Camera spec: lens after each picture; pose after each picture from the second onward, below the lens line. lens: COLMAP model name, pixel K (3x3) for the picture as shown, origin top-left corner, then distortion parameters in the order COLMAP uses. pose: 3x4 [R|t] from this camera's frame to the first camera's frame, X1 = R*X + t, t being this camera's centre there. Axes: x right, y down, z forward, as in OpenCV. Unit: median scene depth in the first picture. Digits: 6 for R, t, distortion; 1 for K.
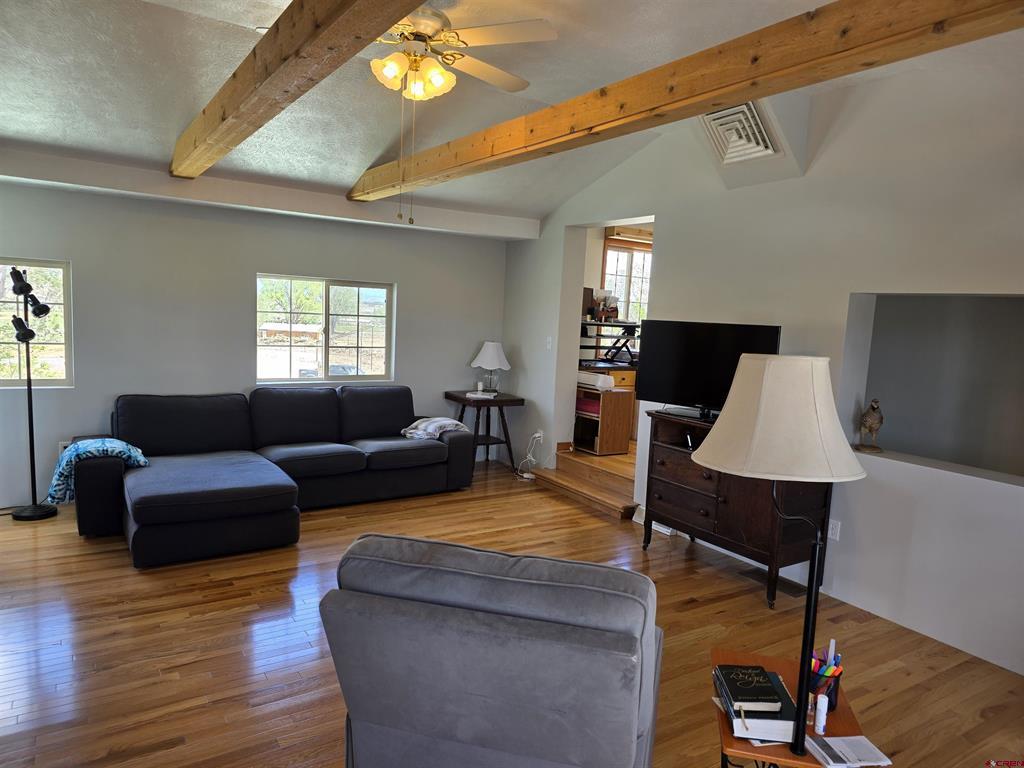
lens RADIAL K [[683.6, 0, 508.6], [0, 683.6, 379.7], [0, 0, 1]] dist [0.037748, -0.010228]
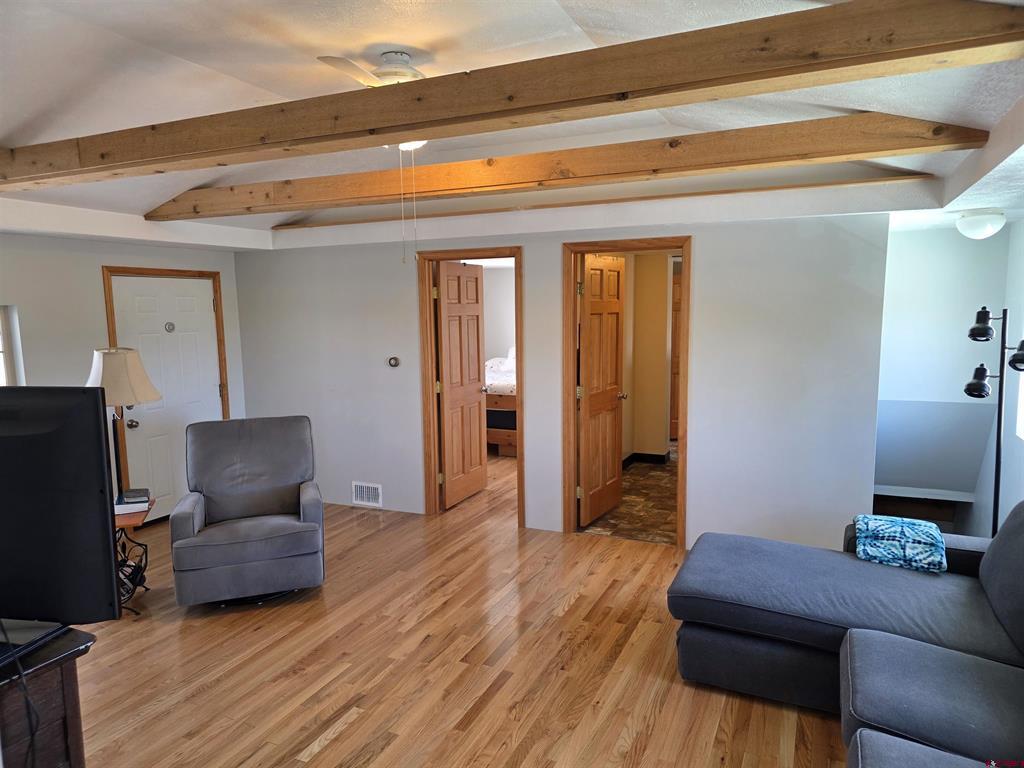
lens RADIAL K [[683.6, 0, 511.4], [0, 683.6, 386.7], [0, 0, 1]] dist [0.037748, -0.010228]
pose [[-0.856795, 0.018705, -0.515317, 0.192020], [-0.082827, 0.981374, 0.173336, -0.158613], [0.508961, 0.191196, -0.839287, 1.373401]]
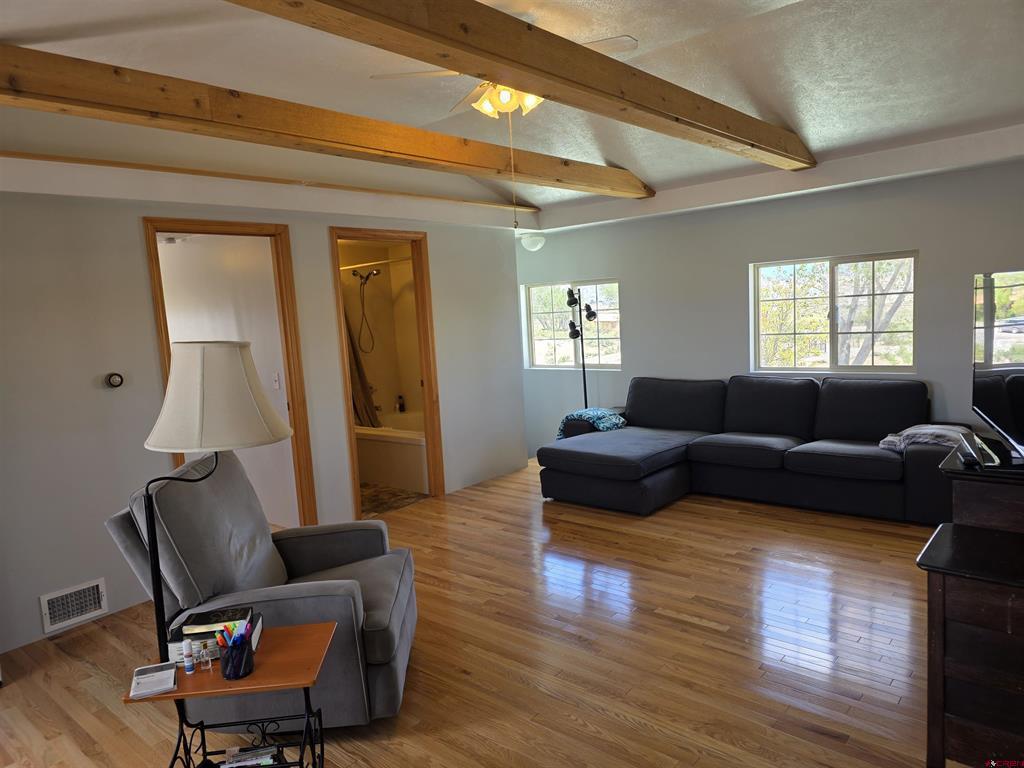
lens RADIAL K [[683.6, 0, 507.2], [0, 683.6, 387.0], [0, 0, 1]] dist [0.037748, -0.010228]
pose [[0.267188, 0.048025, -0.962447, 0.647649], [-0.021397, 0.998807, 0.043899, -0.011007], [0.963407, 0.008864, 0.267897, 0.462472]]
